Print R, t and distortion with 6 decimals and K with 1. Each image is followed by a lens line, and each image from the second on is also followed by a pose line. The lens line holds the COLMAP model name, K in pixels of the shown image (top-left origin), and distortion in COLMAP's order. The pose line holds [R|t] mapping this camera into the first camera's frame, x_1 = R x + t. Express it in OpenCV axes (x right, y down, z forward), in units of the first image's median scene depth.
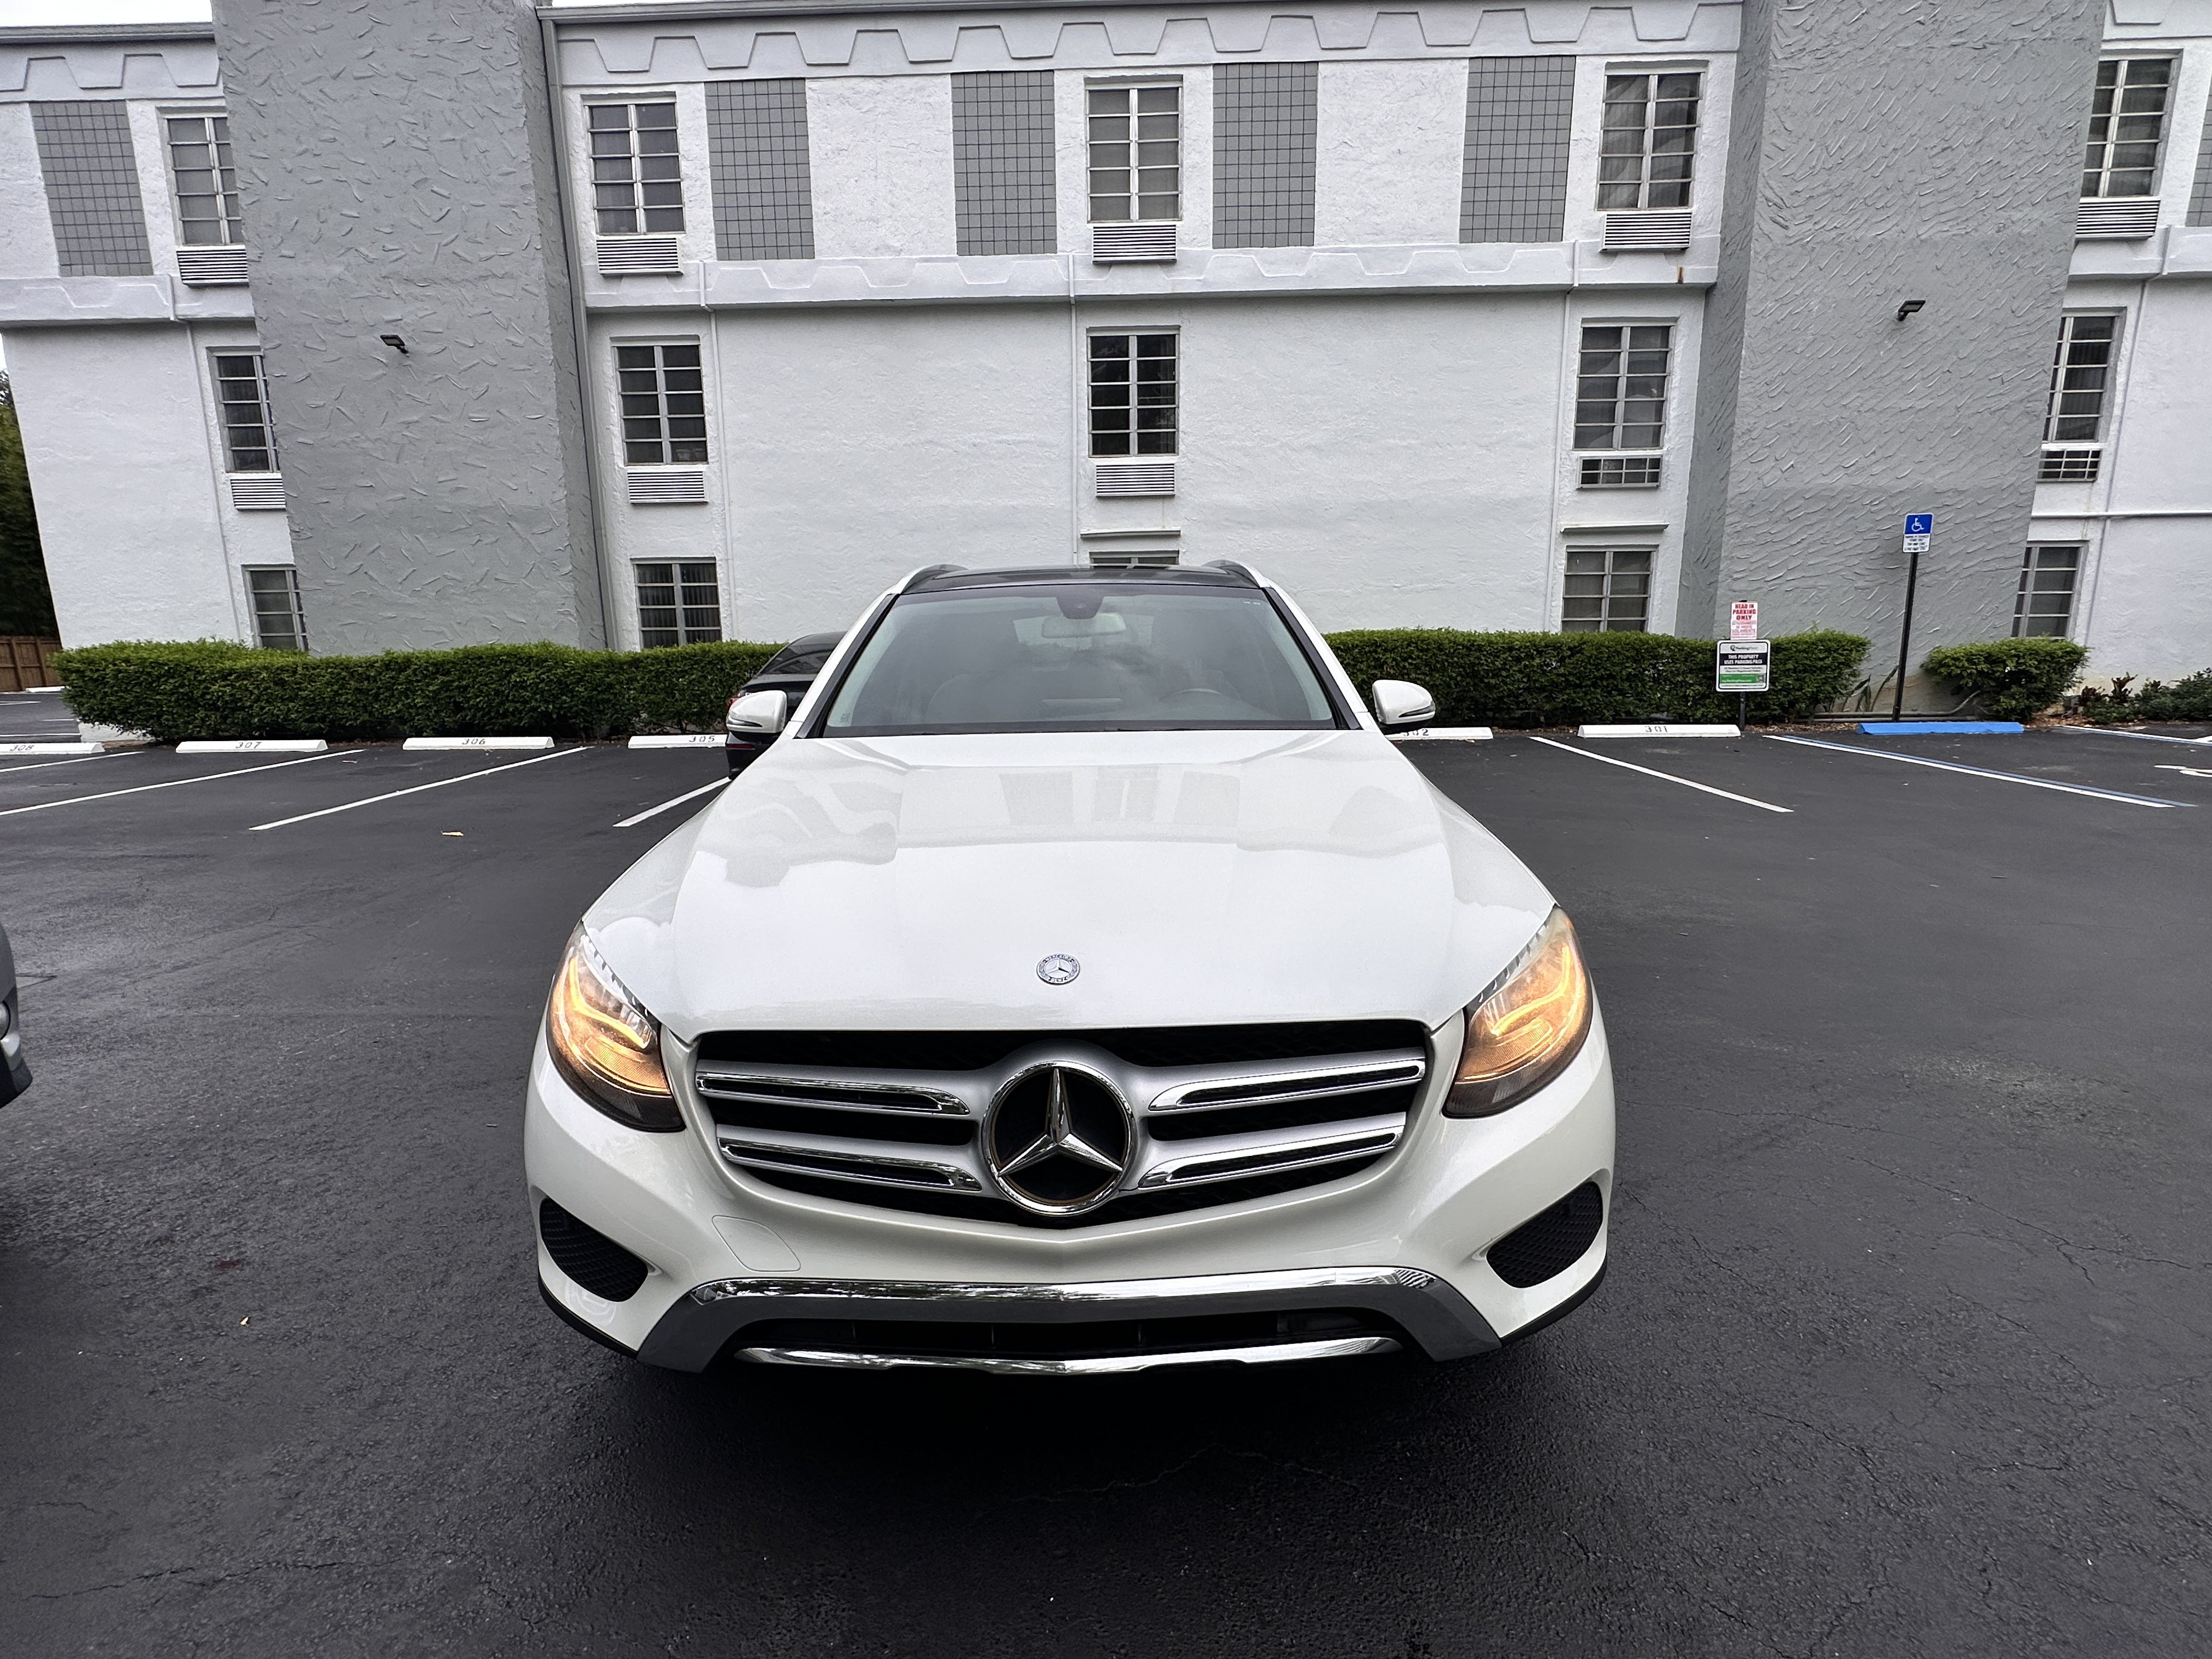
lens RADIAL K [[1019.4, 0, 1106.0], [0, 1019.4, 829.5], [0, 0, 1]] dist [-0.001602, 0.000282]
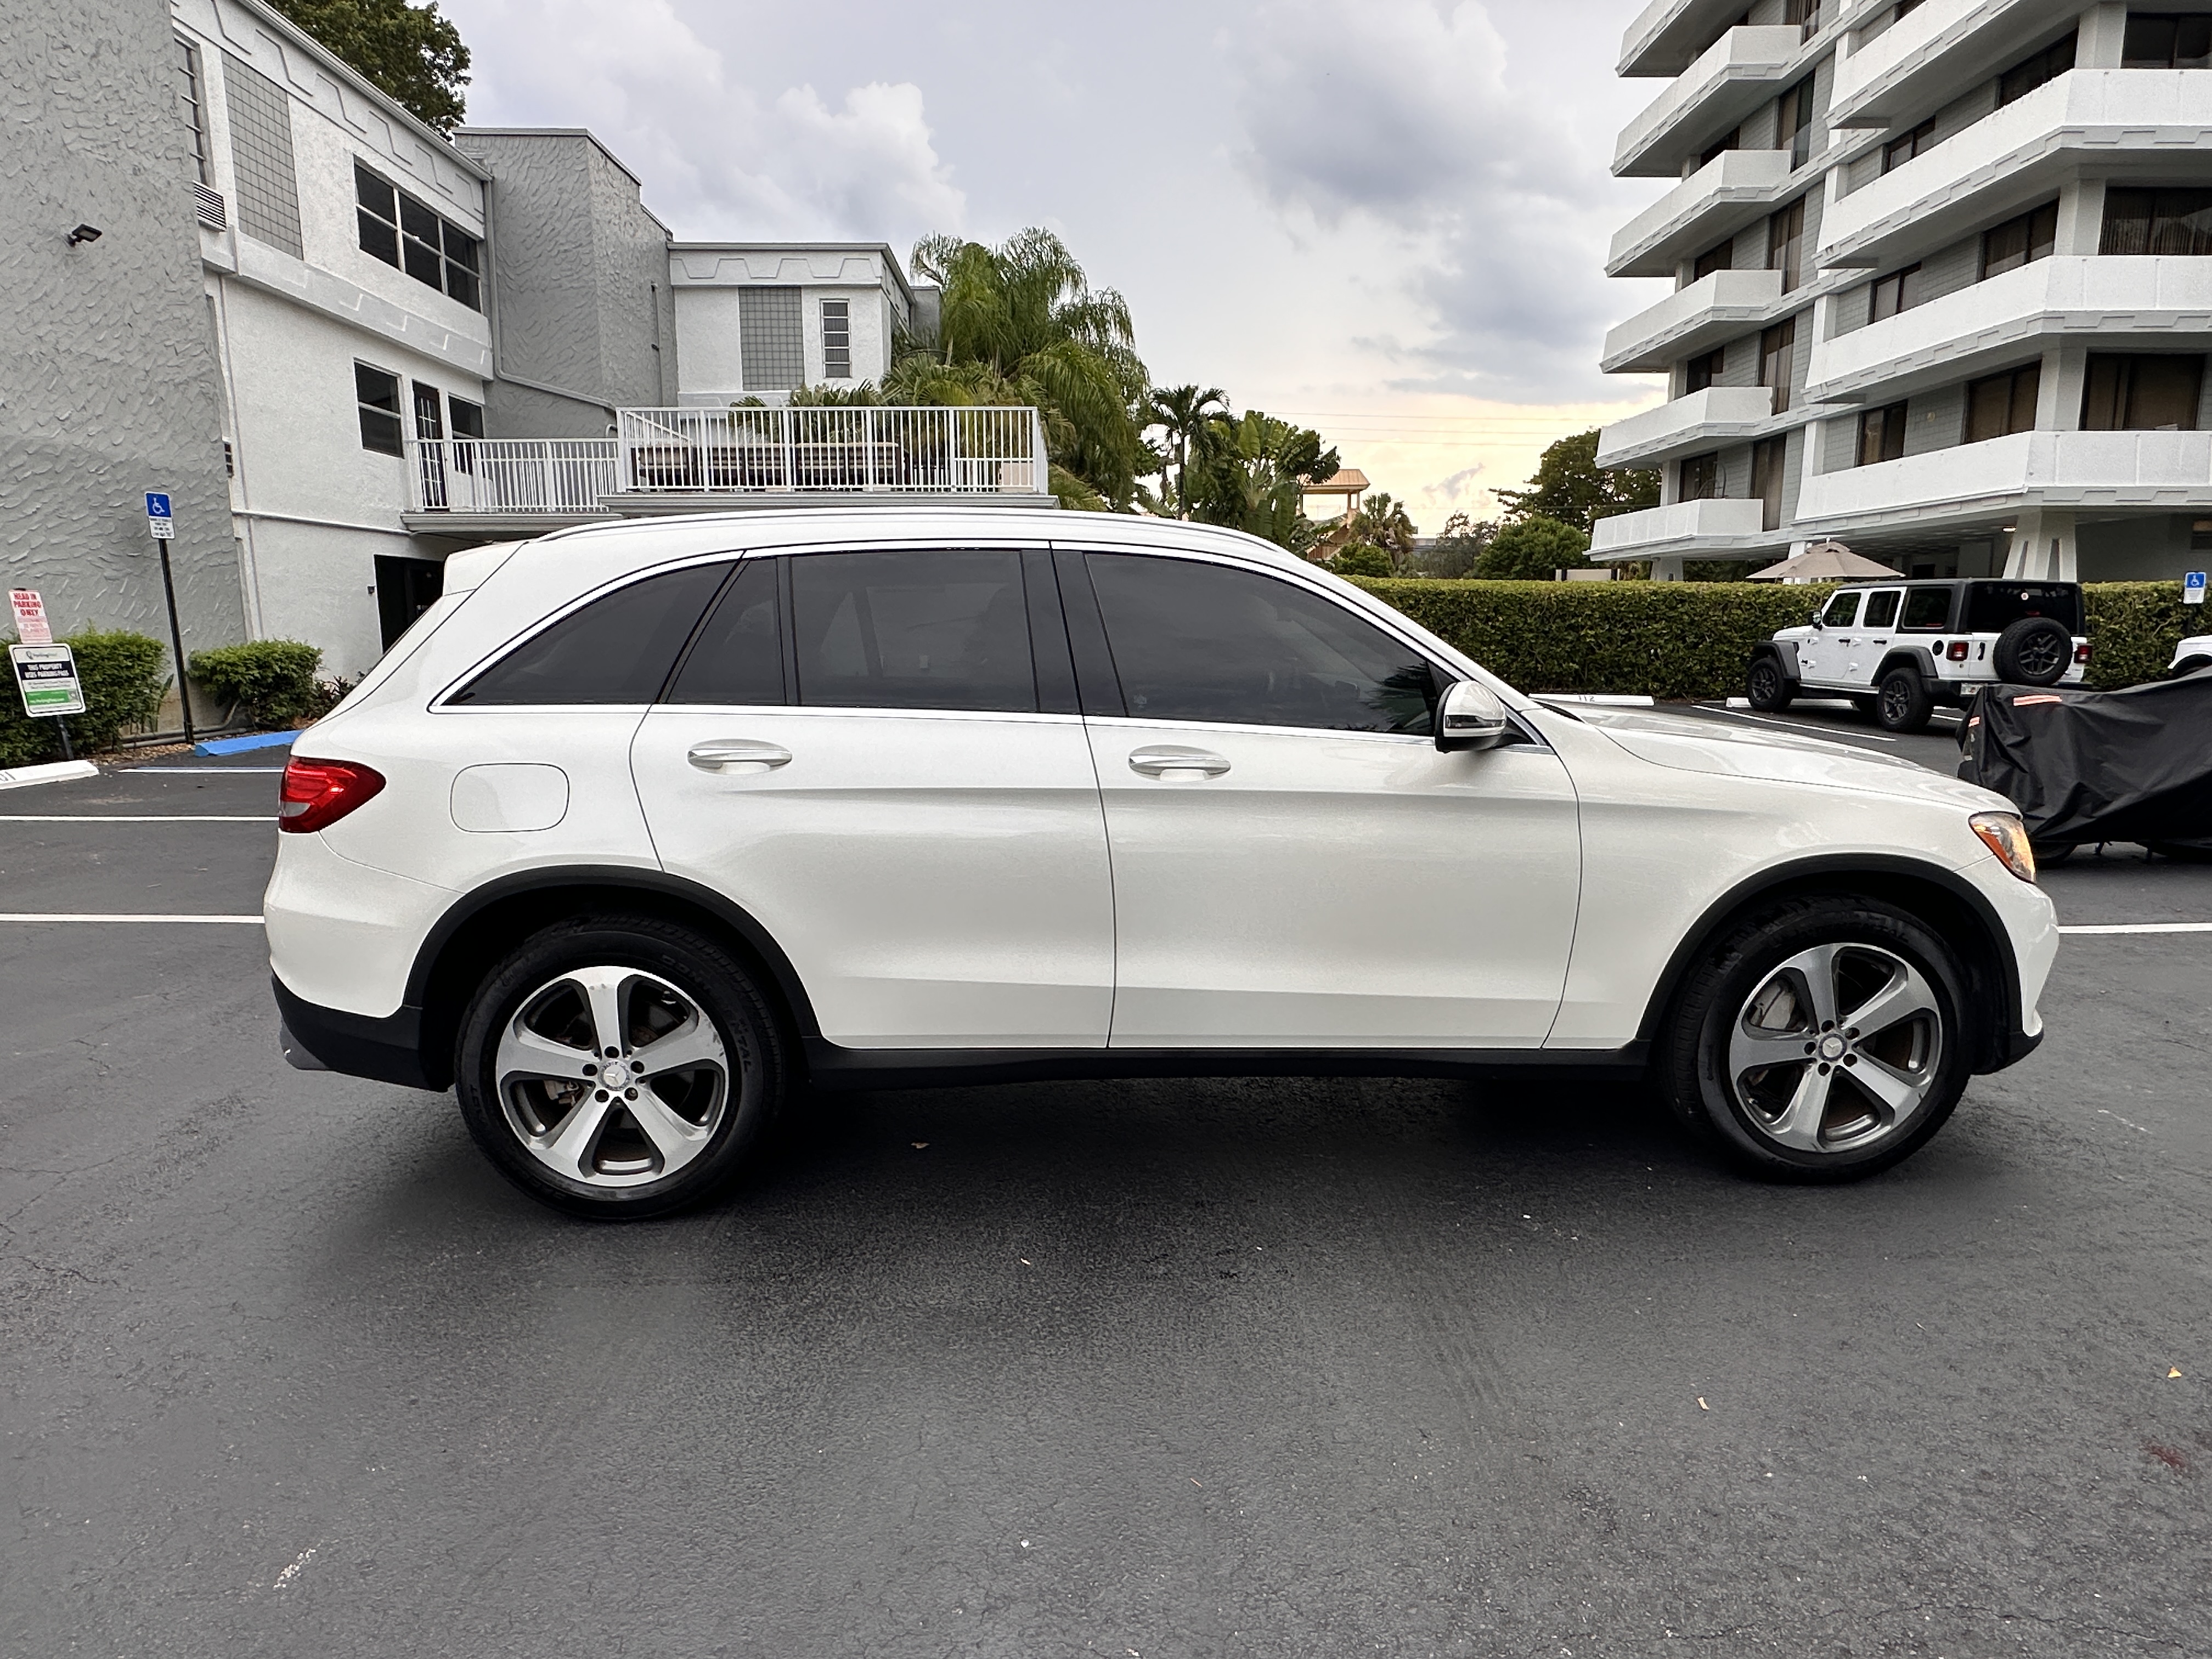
lens RADIAL K [[1270.7, 0, 1106.0], [0, 1270.7, 829.5], [0, 0, 1]] dist [0.003306, 0.001686]
pose [[-0.014725, -0.148289, 0.988834, -0.285211], [0.191562, 0.970205, 0.148348, -0.048550], [-0.981370, 0.191607, 0.014121, 0.275908]]
